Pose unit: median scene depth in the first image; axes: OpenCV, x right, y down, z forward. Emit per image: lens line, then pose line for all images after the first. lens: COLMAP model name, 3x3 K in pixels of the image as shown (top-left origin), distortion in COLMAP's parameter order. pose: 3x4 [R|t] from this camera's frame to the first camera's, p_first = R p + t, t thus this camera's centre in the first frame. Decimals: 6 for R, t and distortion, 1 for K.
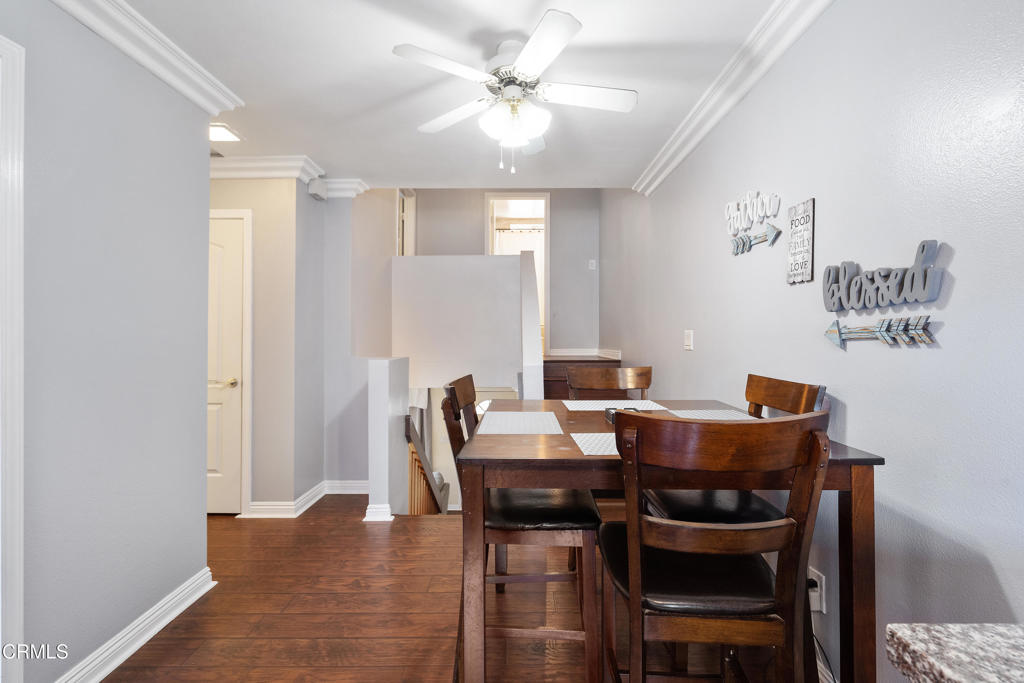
lens RADIAL K [[454.1, 0, 517.2], [0, 454.1, 337.3], [0, 0, 1]] dist [0.016970, -0.000271]
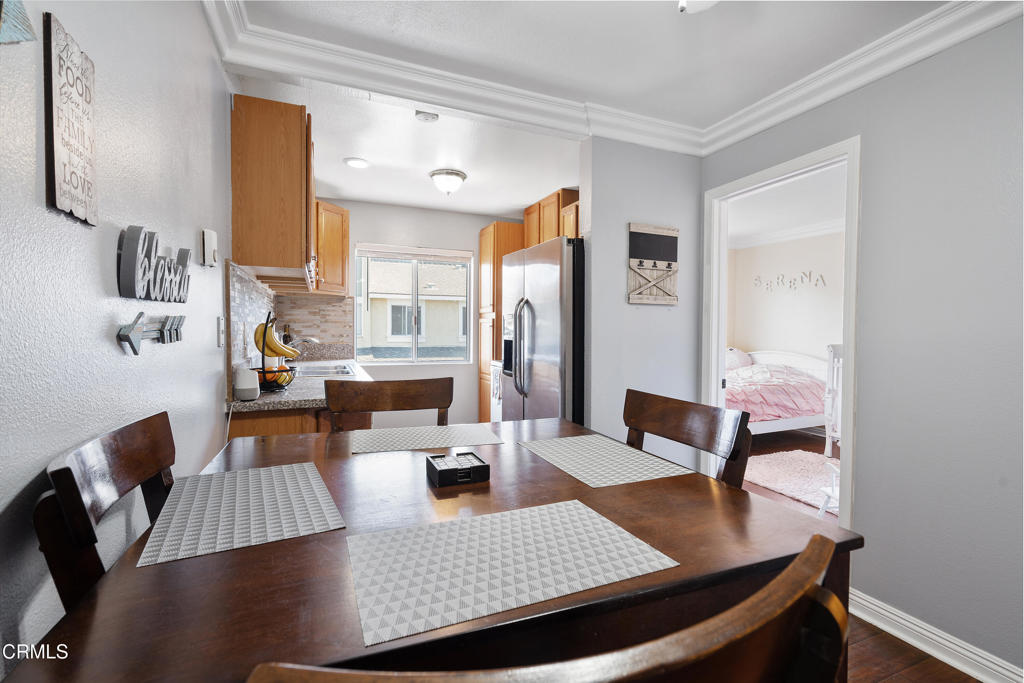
lens RADIAL K [[463.9, 0, 513.7], [0, 463.9, 335.6], [0, 0, 1]] dist [-0.003220, -0.000196]
pose [[-0.922303, -0.001674, -0.386464, 0.362671], [-0.009371, 0.999793, 0.018035, -0.017459], [0.386354, 0.020255, -0.922128, 1.427505]]
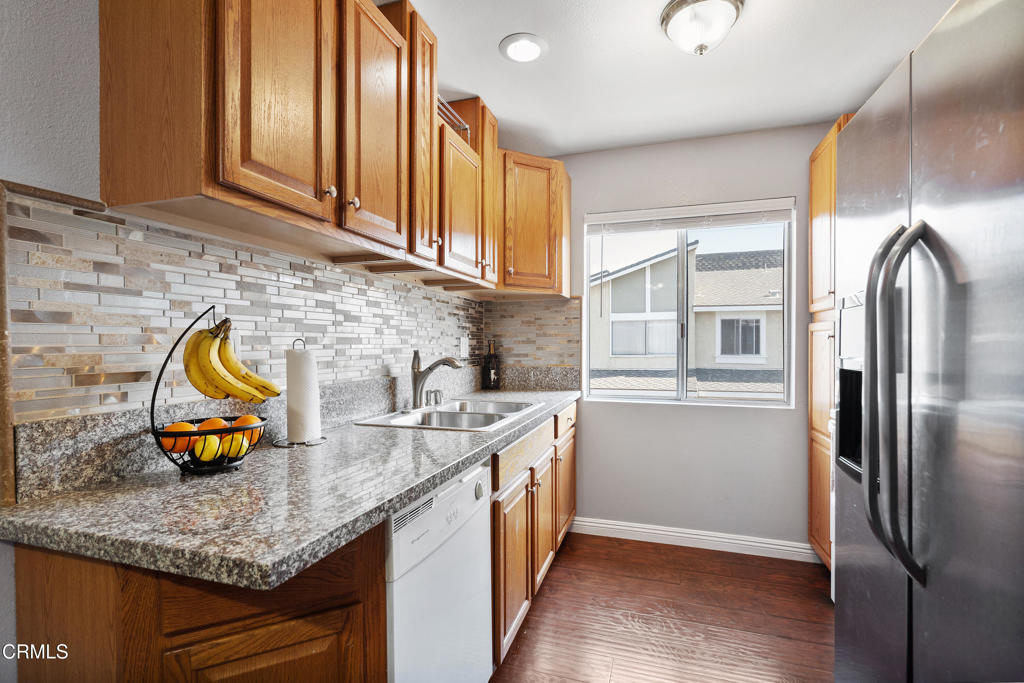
lens RADIAL K [[467.8, 0, 512.0], [0, 467.8, 346.3], [0, 0, 1]] dist [-0.005744, 0.000174]
pose [[-0.950954, -0.001015, 0.309332, -0.066602], [-0.000199, 0.999996, 0.002670, -0.000982], [-0.309333, 0.002477, -0.950950, 0.502648]]
